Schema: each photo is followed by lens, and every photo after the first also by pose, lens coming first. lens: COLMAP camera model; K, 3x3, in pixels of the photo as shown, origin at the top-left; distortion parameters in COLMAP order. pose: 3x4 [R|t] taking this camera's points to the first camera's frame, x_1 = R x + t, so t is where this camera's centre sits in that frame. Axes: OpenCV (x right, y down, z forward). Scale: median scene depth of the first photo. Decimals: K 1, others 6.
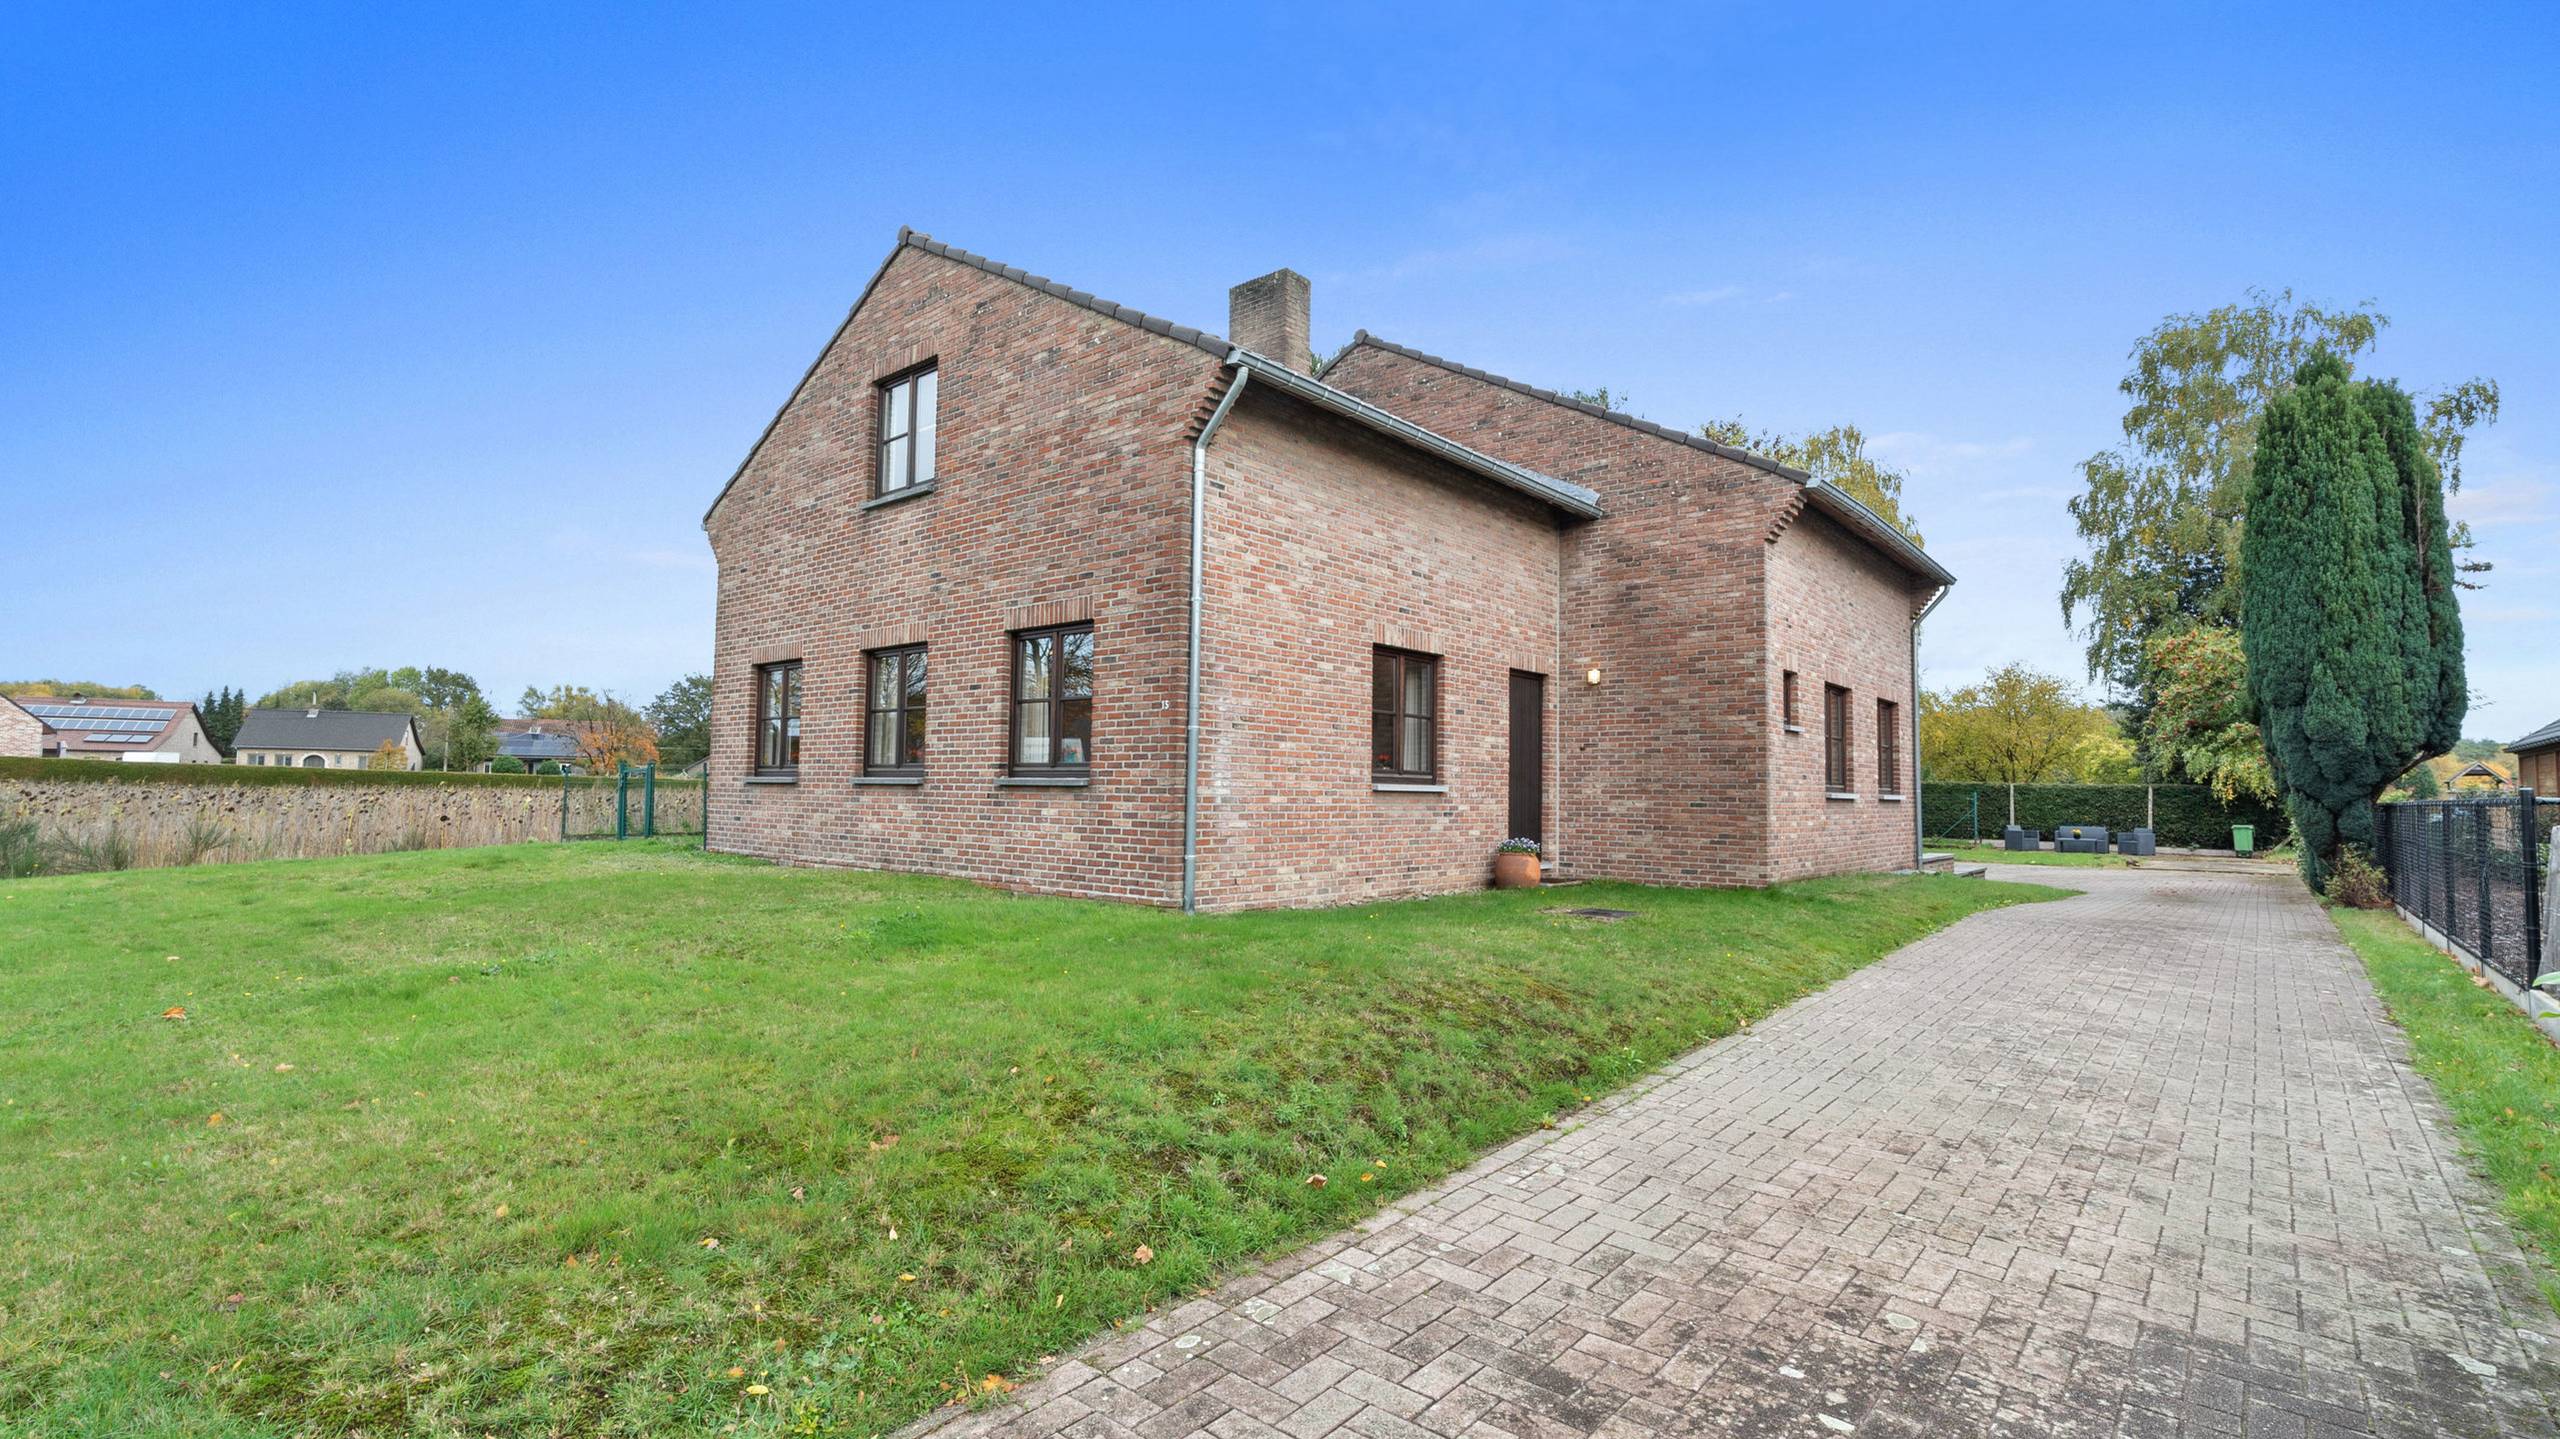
lens RADIAL K [[1161.1, 0, 1278.6], [0, 1161.1, 725.8], [0, 0, 1]] dist [-0.004426, 0.001130]
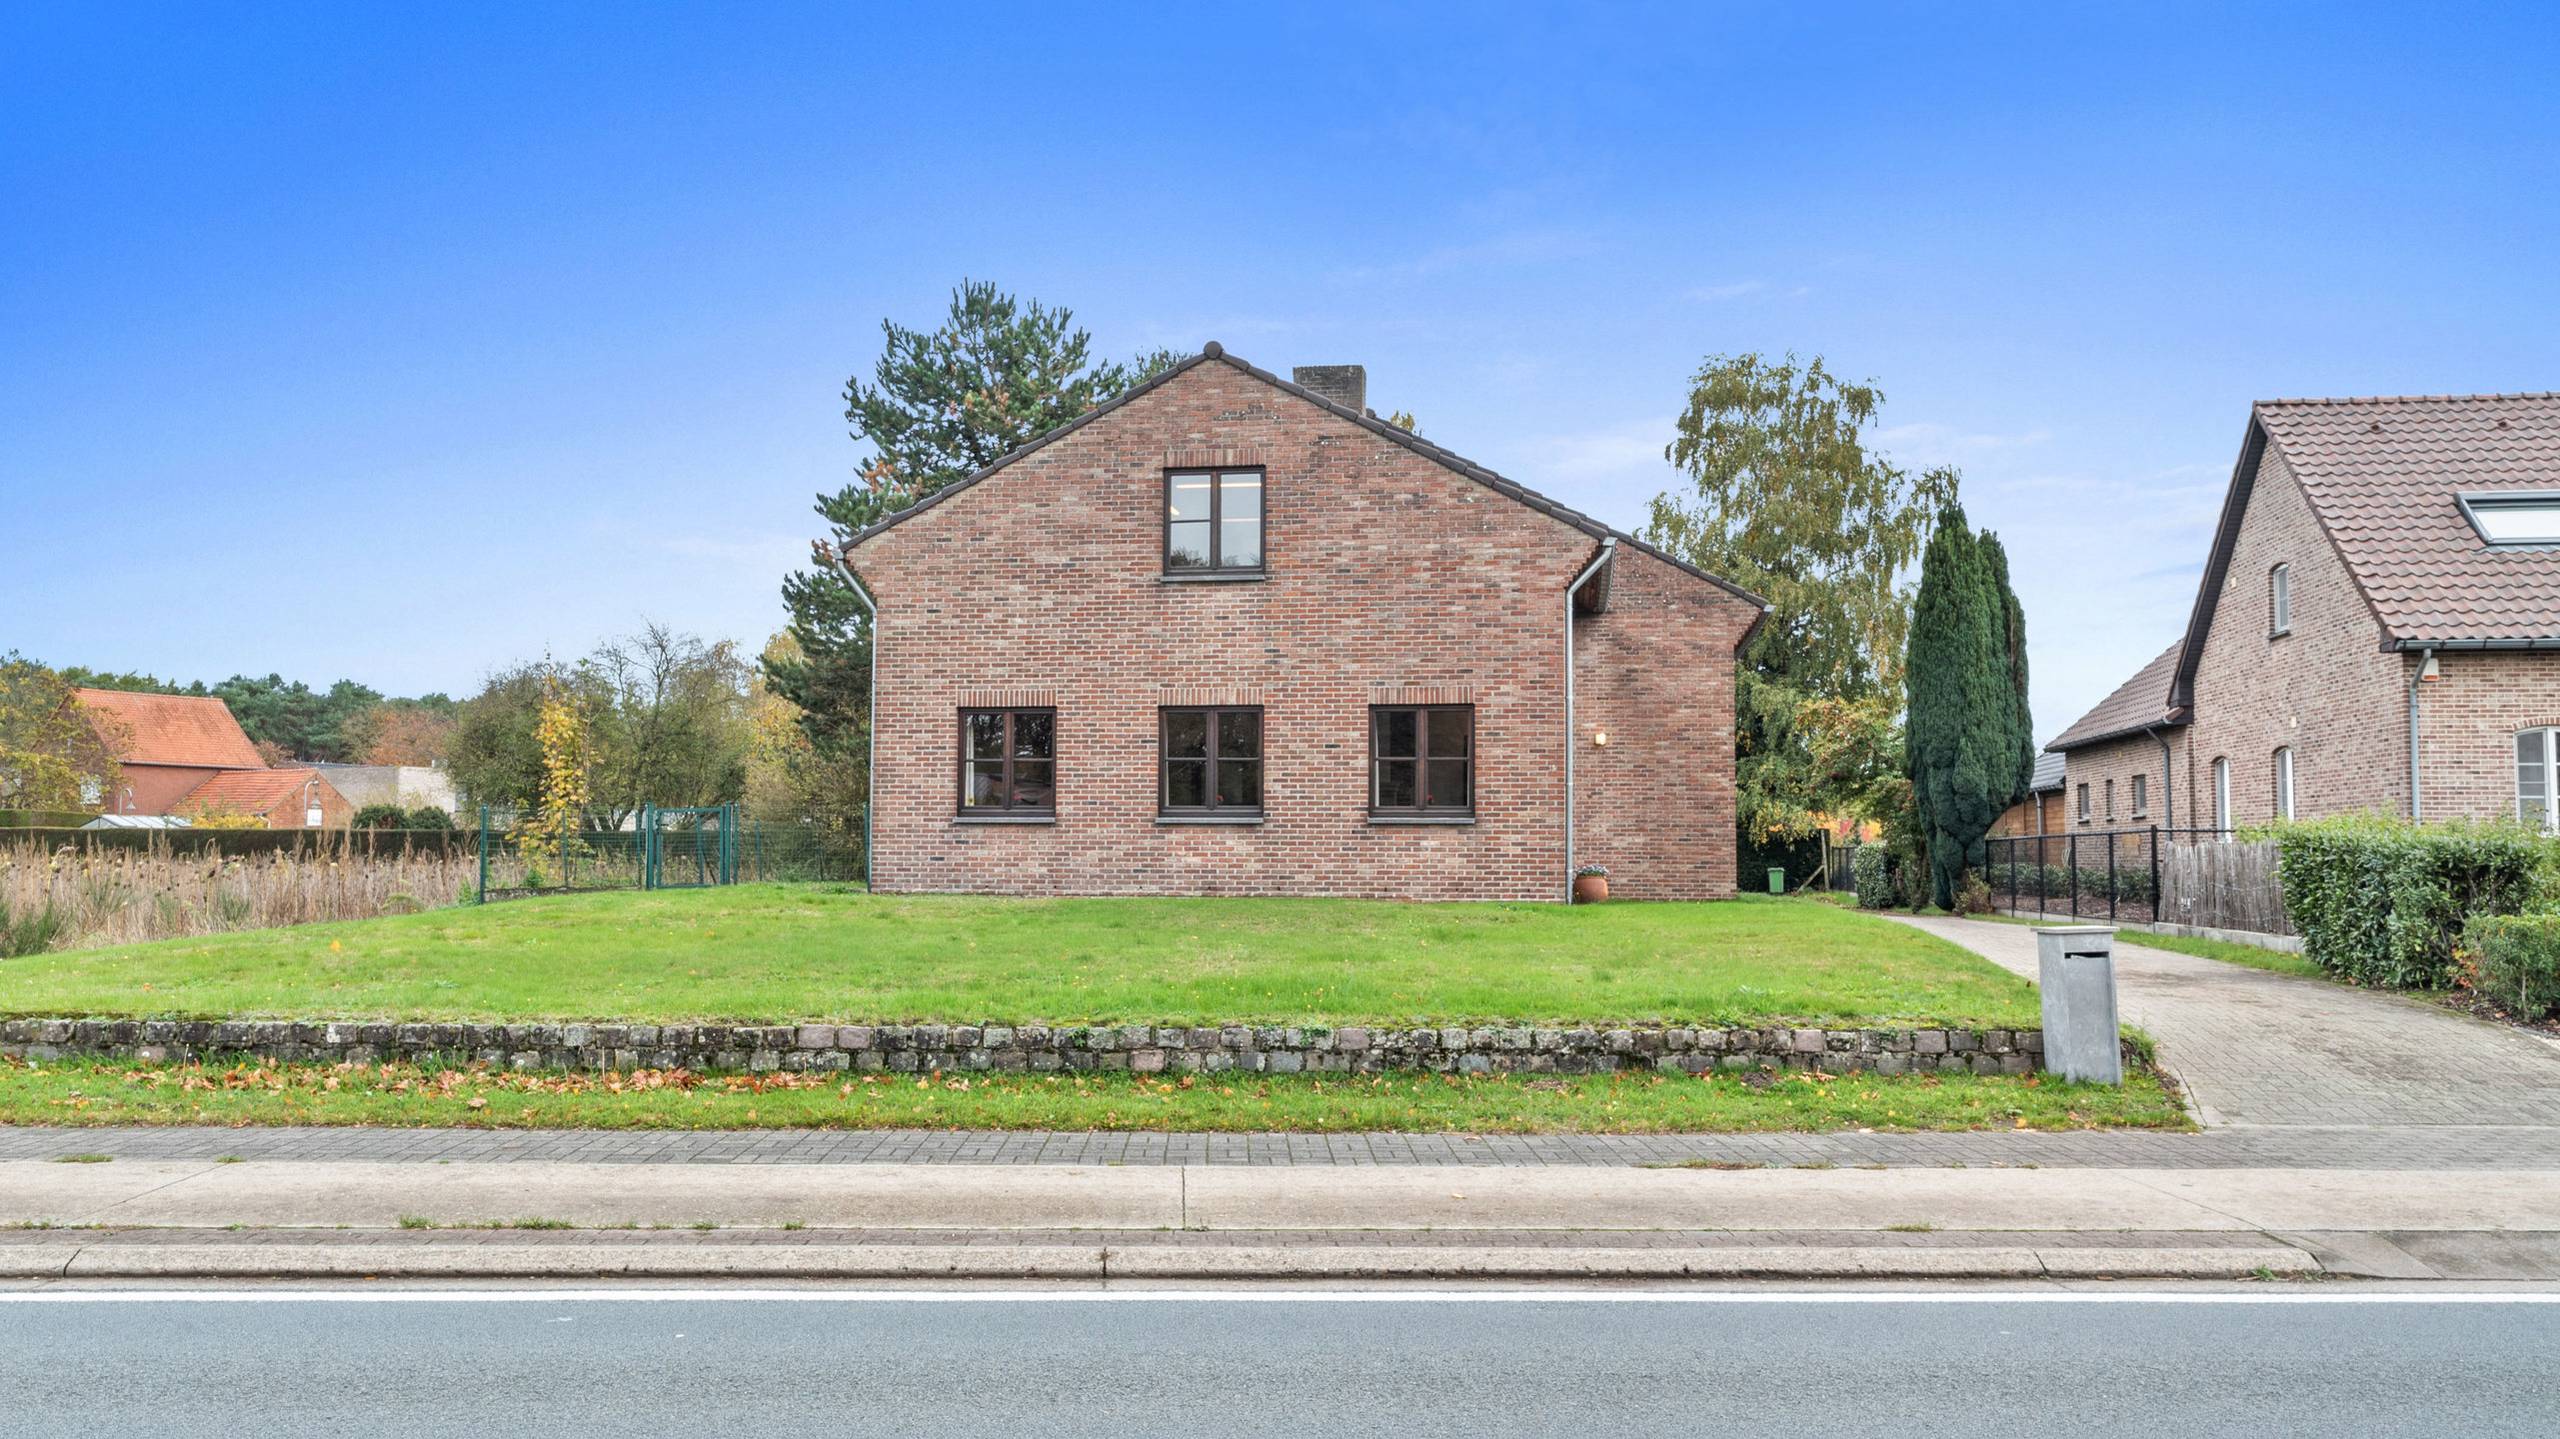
lens RADIAL K [[2033.6, 0, 1280.2], [0, 2033.6, 718.3], [0, 0, 1]] dist [0.045641, -0.000022]
pose [[0.840435, 0.027741, 0.541202, -1.276203], [-0.023599, 0.999615, -0.014590, -0.025424], [-0.541398, -0.000510, 0.840766, -0.702175]]
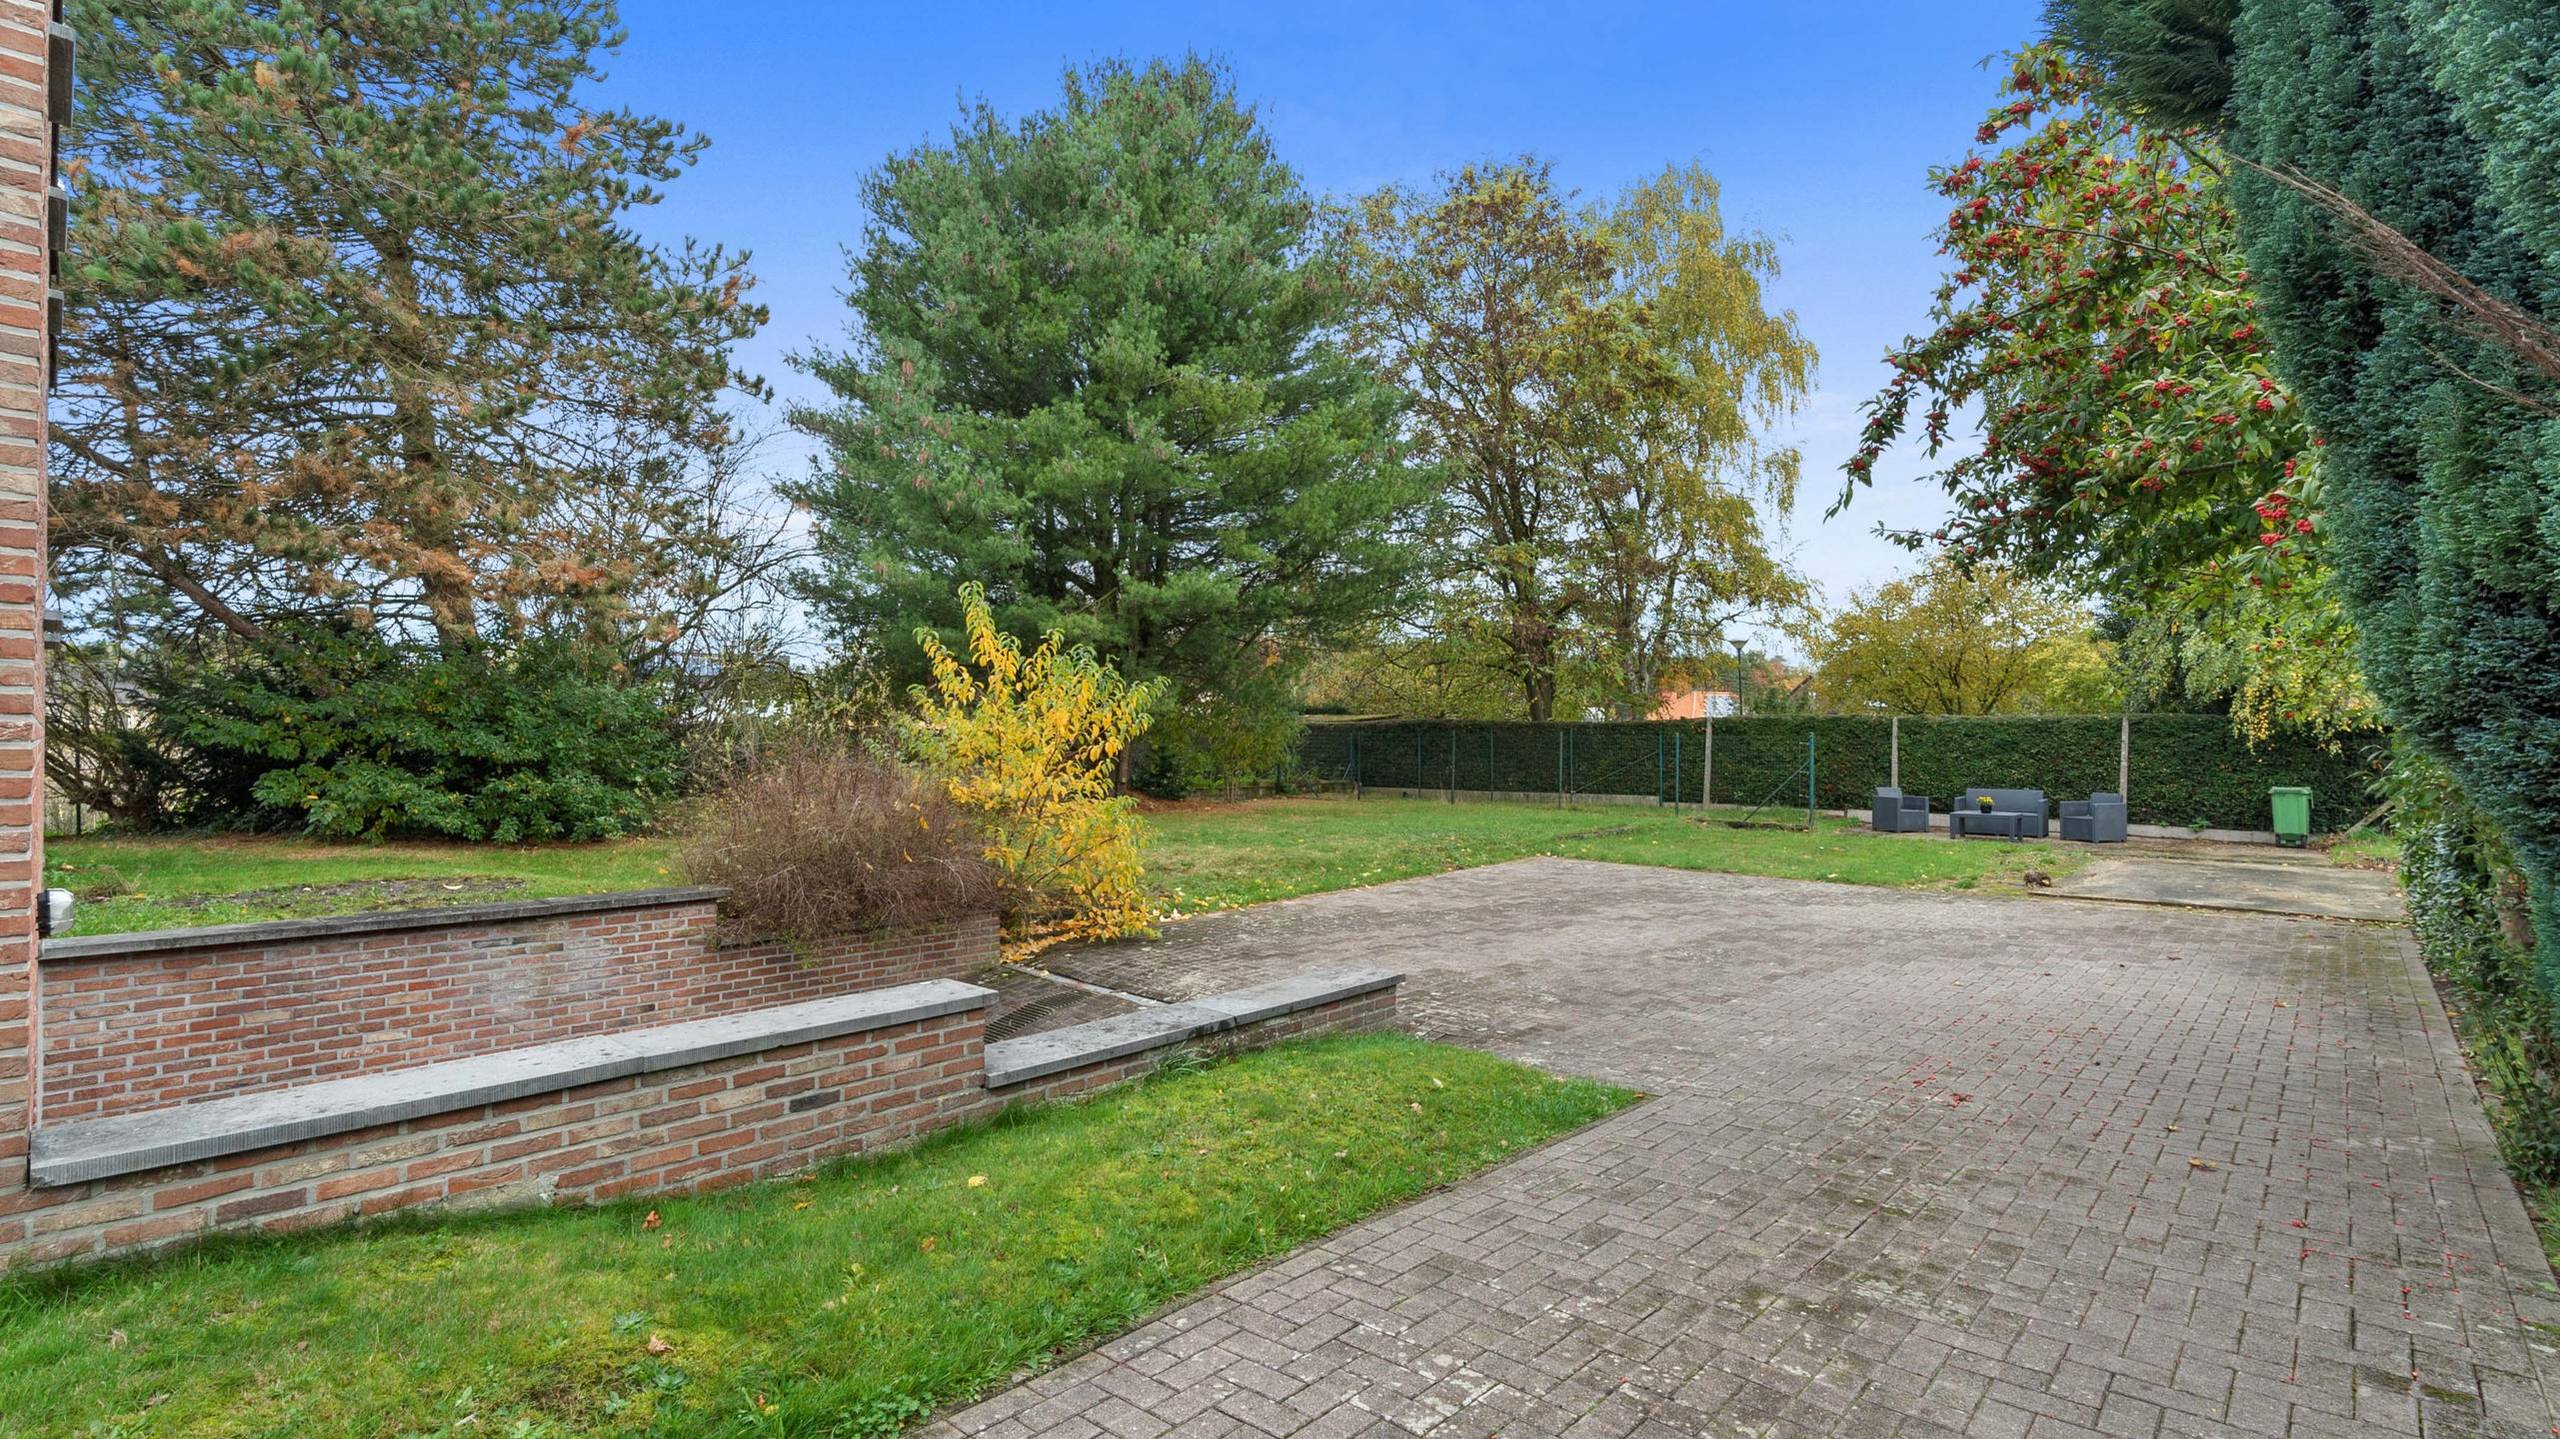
lens RADIAL K [[1161.1, 0, 1278.2], [0, 1161.1, 730.1], [0, 0, 1]] dist [-0.004426, 0.001130]
pose [[0.999705, -0.003293, -0.024080, 0.884270], [0.004571, 0.998573, 0.053200, 0.066475], [0.023870, -0.053294, 0.998294, 1.068719]]
